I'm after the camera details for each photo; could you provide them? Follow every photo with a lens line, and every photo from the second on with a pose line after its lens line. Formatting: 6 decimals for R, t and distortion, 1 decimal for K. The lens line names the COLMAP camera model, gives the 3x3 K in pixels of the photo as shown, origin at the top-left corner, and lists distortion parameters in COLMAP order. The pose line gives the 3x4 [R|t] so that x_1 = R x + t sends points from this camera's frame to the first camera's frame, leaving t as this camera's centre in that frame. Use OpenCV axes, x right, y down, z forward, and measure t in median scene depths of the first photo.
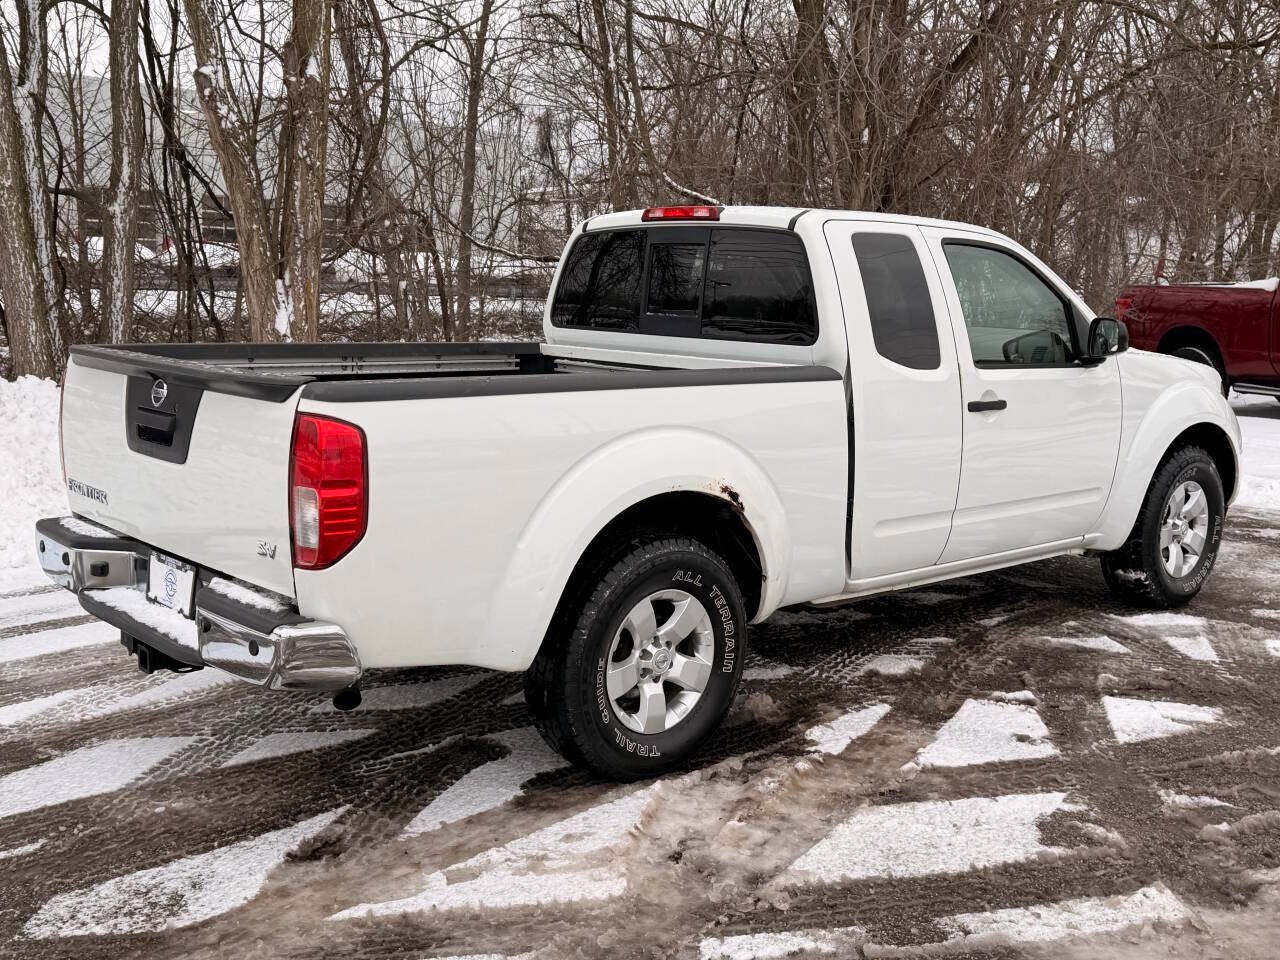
lens RADIAL K [[1327.4, 0, 637.8], [0, 1327.4, 486.8], [0, 0, 1]] dist [0.196611, -0.420707]
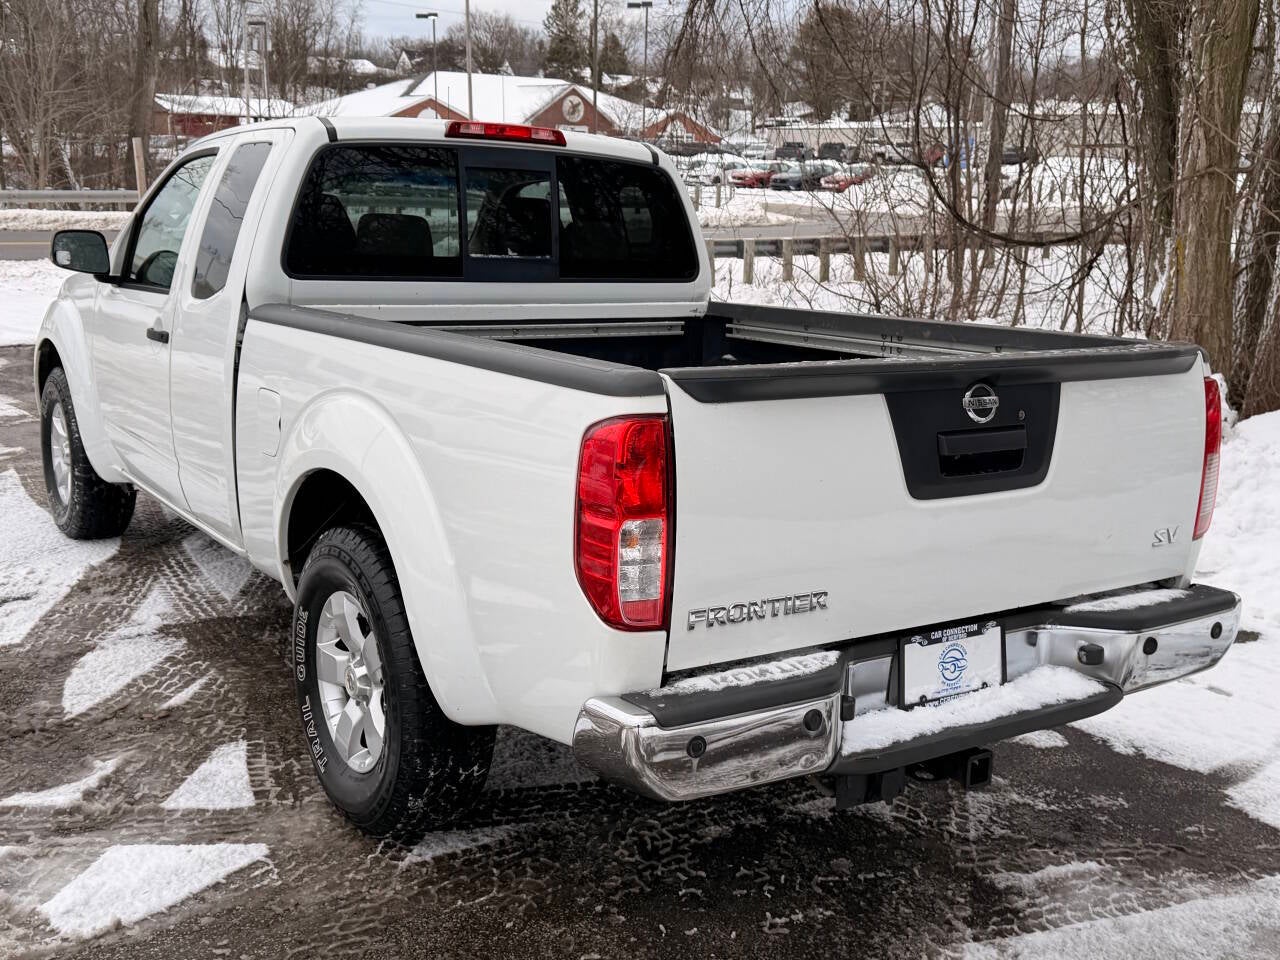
lens RADIAL K [[1330.6, 0, 636.1], [0, 1330.6, 487.7], [0, 0, 1]] dist [0.197553, -0.432482]
pose [[-0.161633, 0.198409, -0.966700, 0.991647], [-0.191606, 0.954630, 0.227968, -0.241177], [0.968071, 0.222072, -0.116283, 1.471477]]
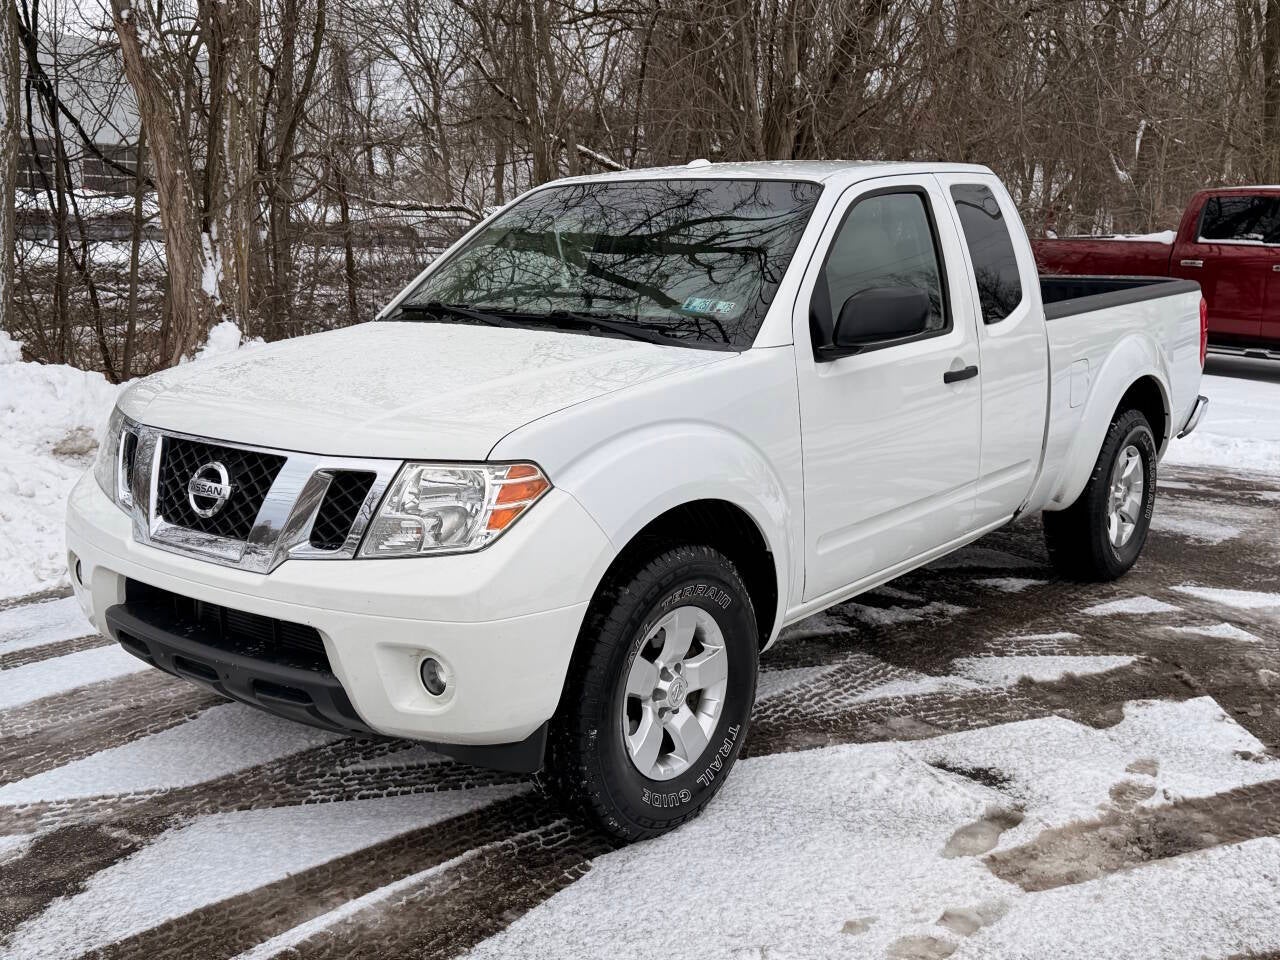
lens RADIAL K [[1331.2, 0, 622.5], [0, 1331.2, 484.7], [0, 0, 1]] dist [0.194077, -0.419768]
pose [[0.989924, -0.024466, 0.139473, -0.221799], [0.019499, 0.999130, 0.036867, -0.031488], [-0.140253, -0.033776, 0.989539, 0.153509]]
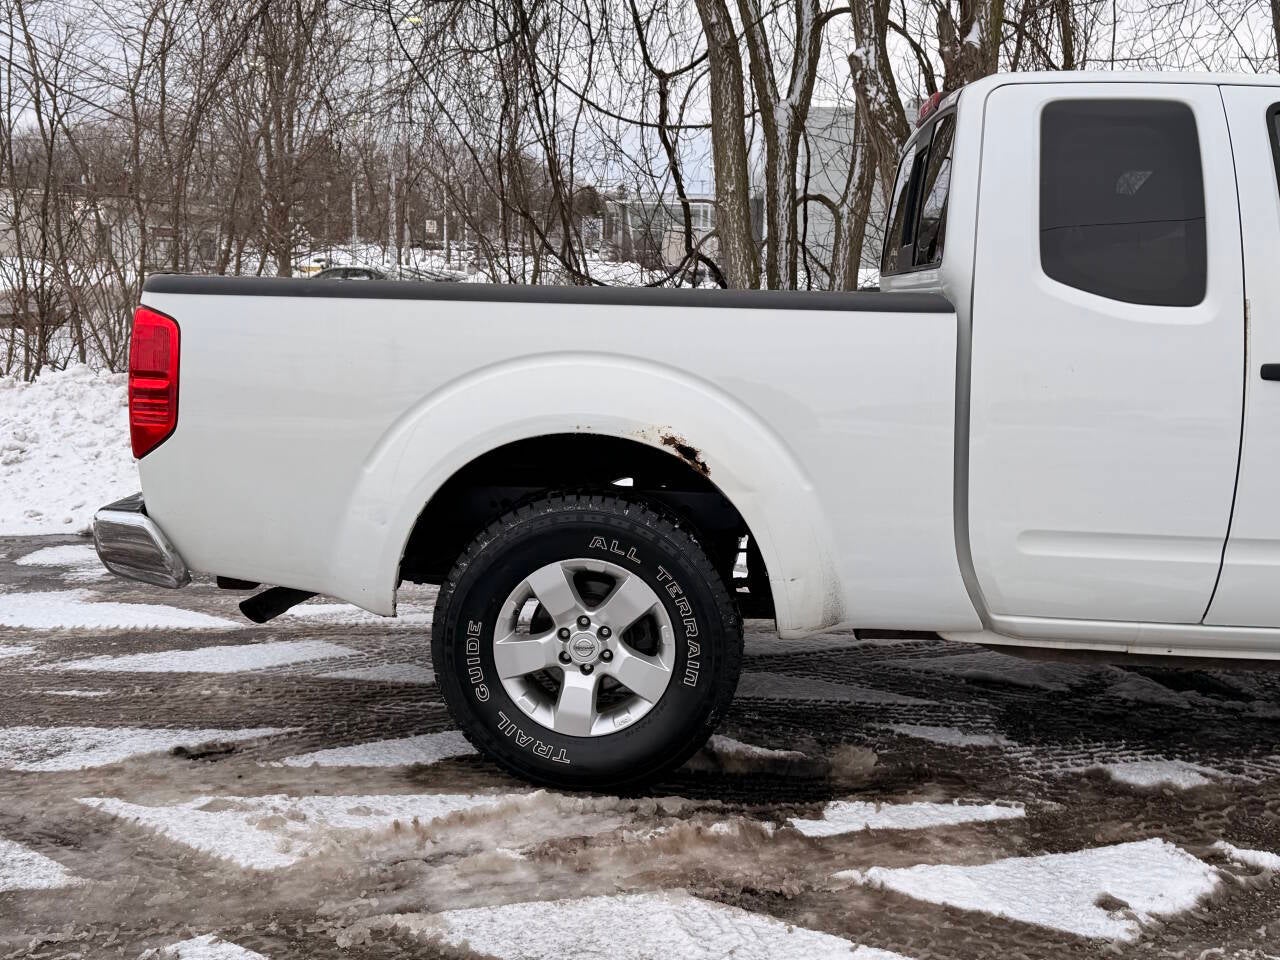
lens RADIAL K [[1330.6, 0, 636.1], [0, 1330.6, 487.7], [0, 0, 1]] dist [0.197553, -0.432482]
pose [[0.691348, 0.090383, -0.716847, 0.500579], [-0.115320, 0.993230, 0.014012, 0.016827], [0.713260, 0.072980, 0.697090, 0.374656]]
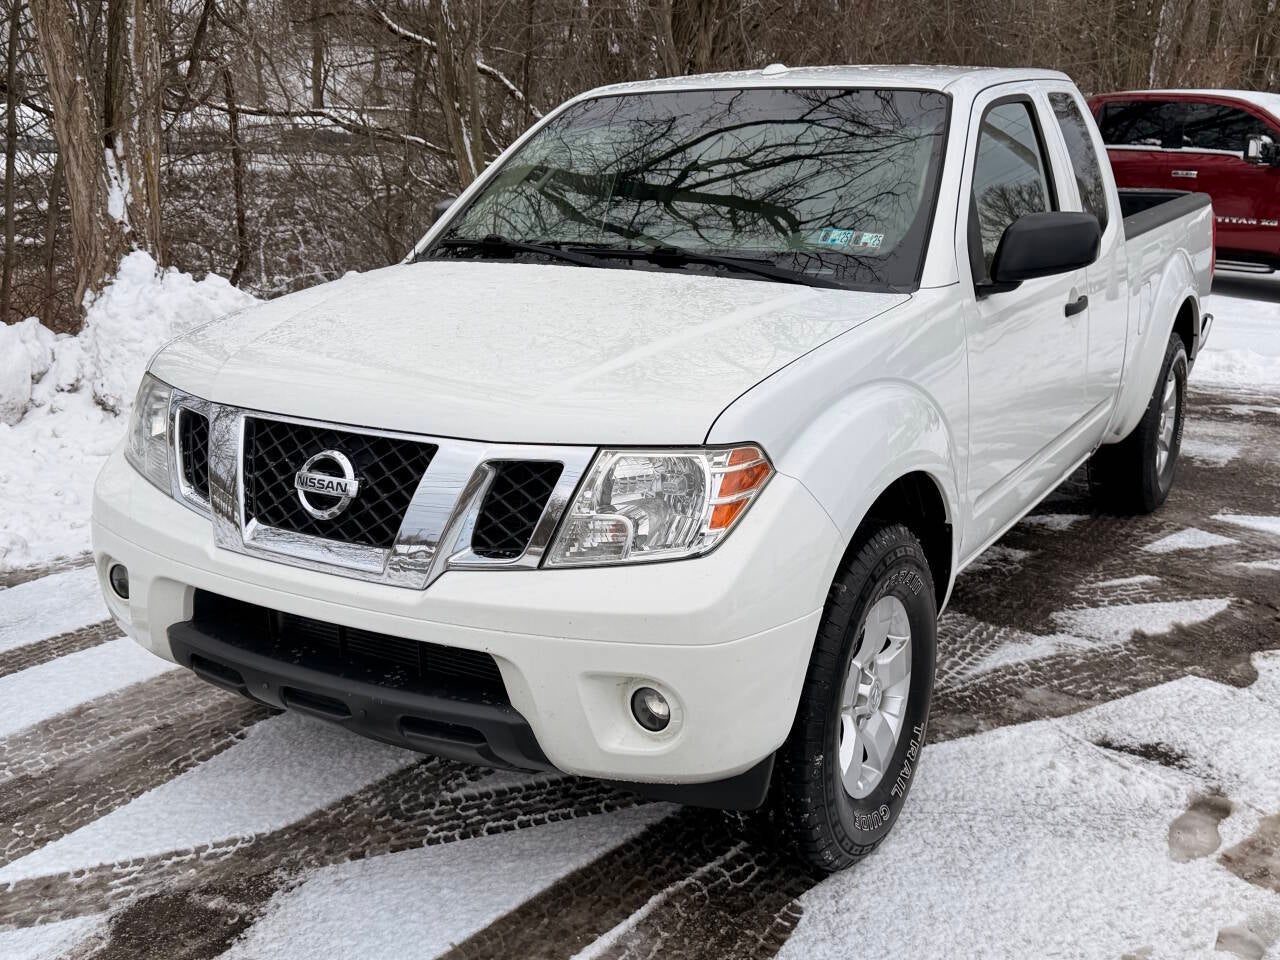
lens RADIAL K [[1337.4, 0, 625.7], [0, 1337.4, 474.8], [0, 0, 1]] dist [0.169061, -0.350783]
pose [[0.961717, -0.070980, 0.264691, -0.359657], [0.045670, 0.993880, 0.100582, -0.061684], [-0.270211, -0.084643, 0.959073, 0.293402]]
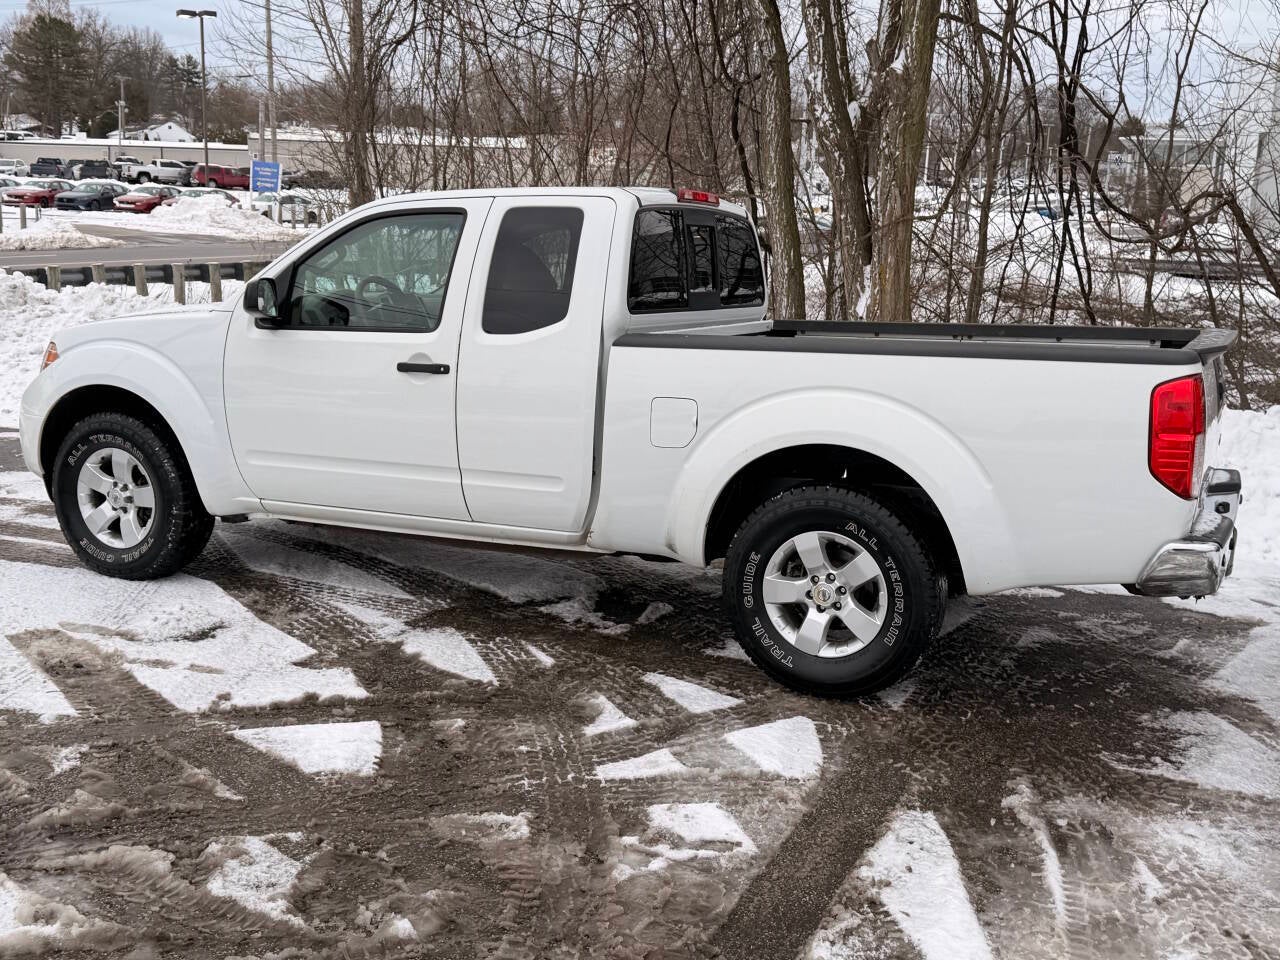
lens RADIAL K [[1330.4, 0, 647.5], [0, 1330.4, 486.1], [0, 0, 1]] dist [0.192341, -0.411046]
pose [[0.377982, 0.170814, -0.909919, 1.179403], [-0.175049, 0.978290, 0.110933, -0.125428], [0.909114, 0.117350, 0.399677, 0.779112]]
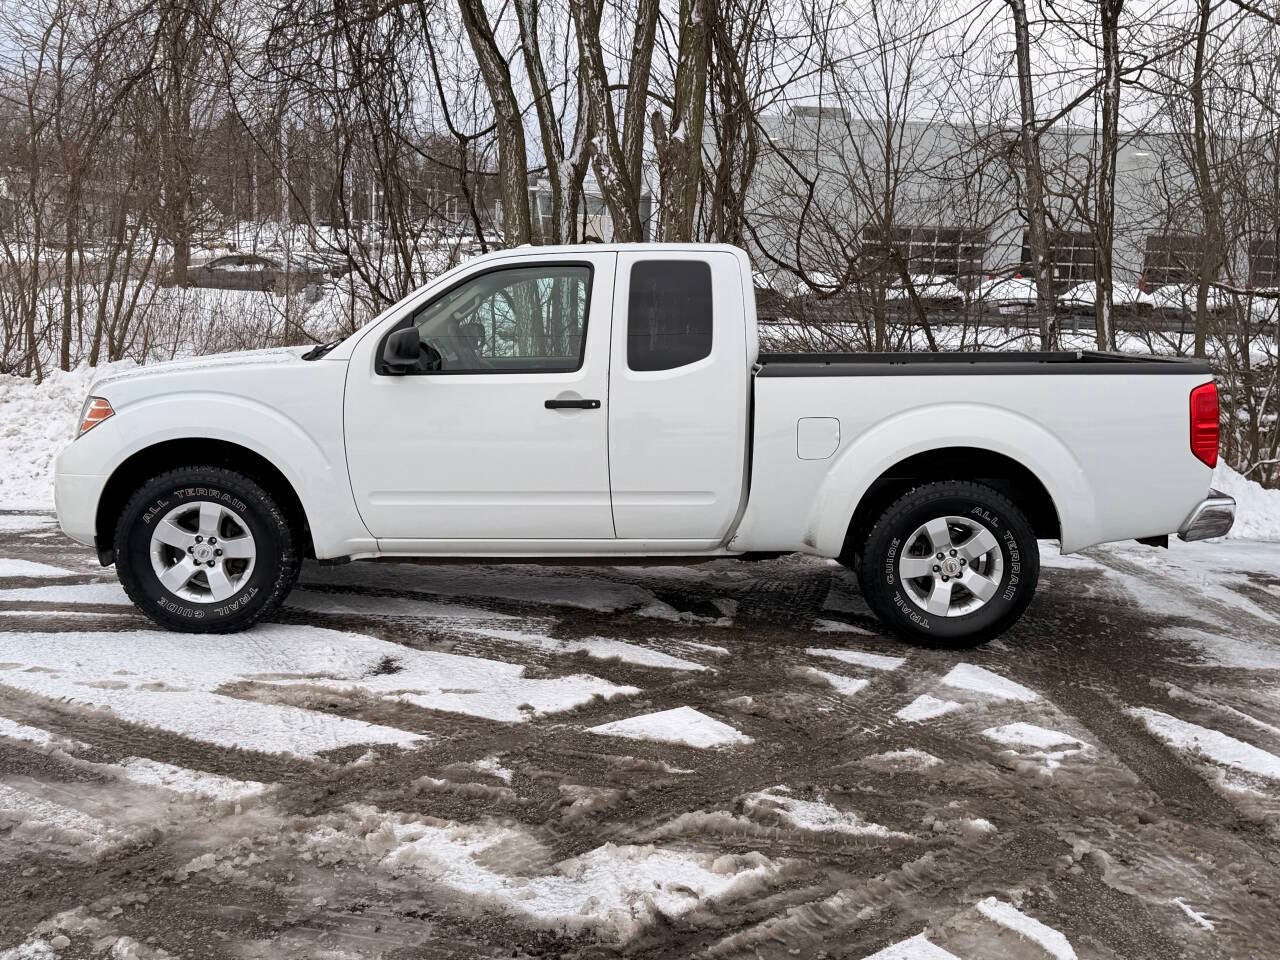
lens RADIAL K [[1328.3, 0, 635.2], [0, 1328.3, 485.4], [0, 0, 1]] dist [0.203773, -0.451996]
pose [[0.732339, 0.105403, -0.672733, 0.971064], [-0.127005, 0.991754, 0.017129, -0.024492], [0.668991, 0.072896, 0.739687, 0.205197]]
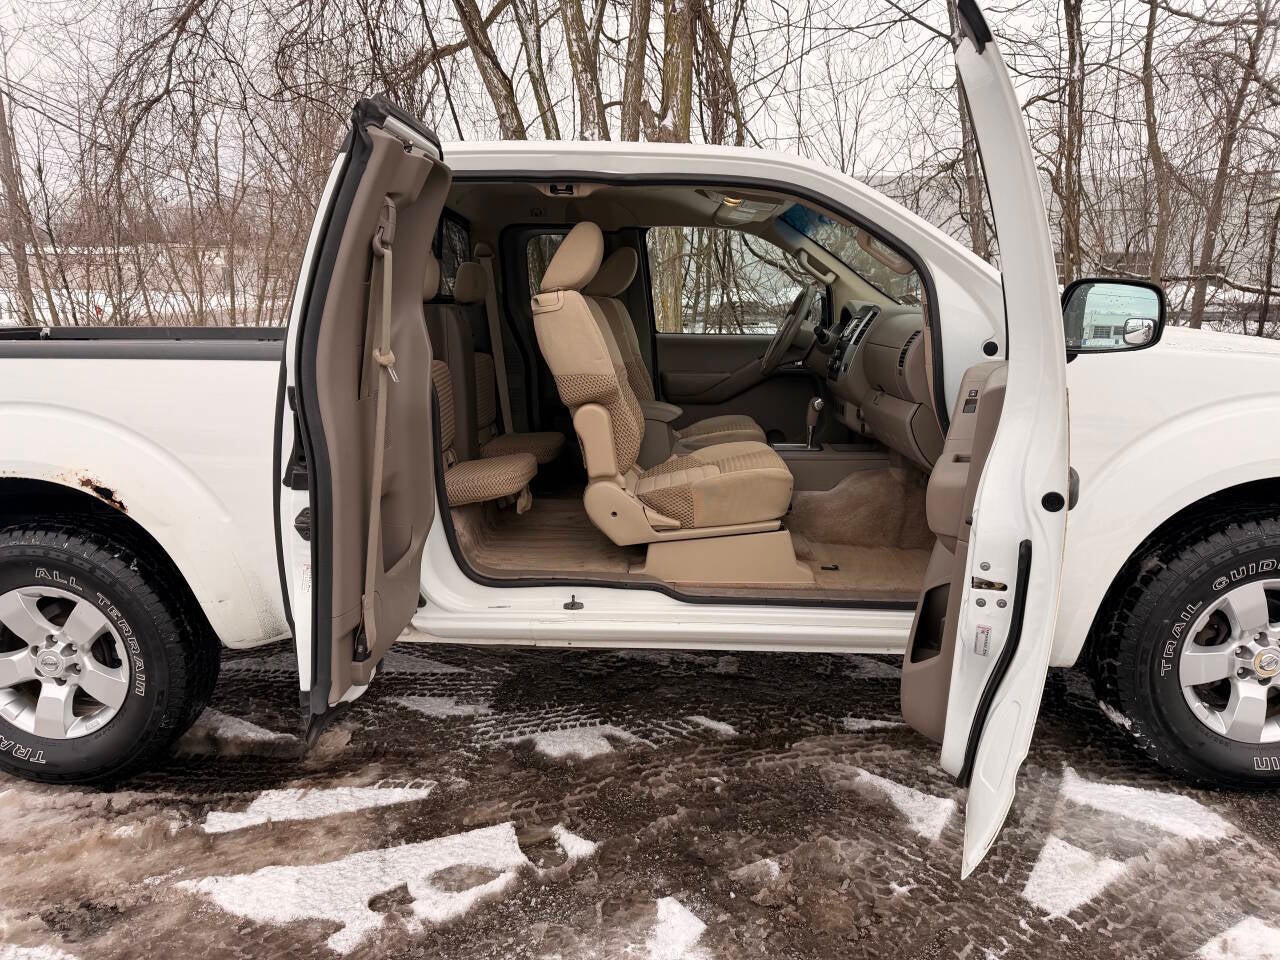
lens RADIAL K [[893.4, 0, 634.6], [0, 893.4, 484.9], [0, 0, 1]] dist [0.088798, -0.123286]
pose [[0.713608, 0.109679, -0.691906, 0.587093], [-0.089787, 0.993842, 0.064937, -0.053272], [0.694767, 0.015784, 0.719062, 0.685054]]
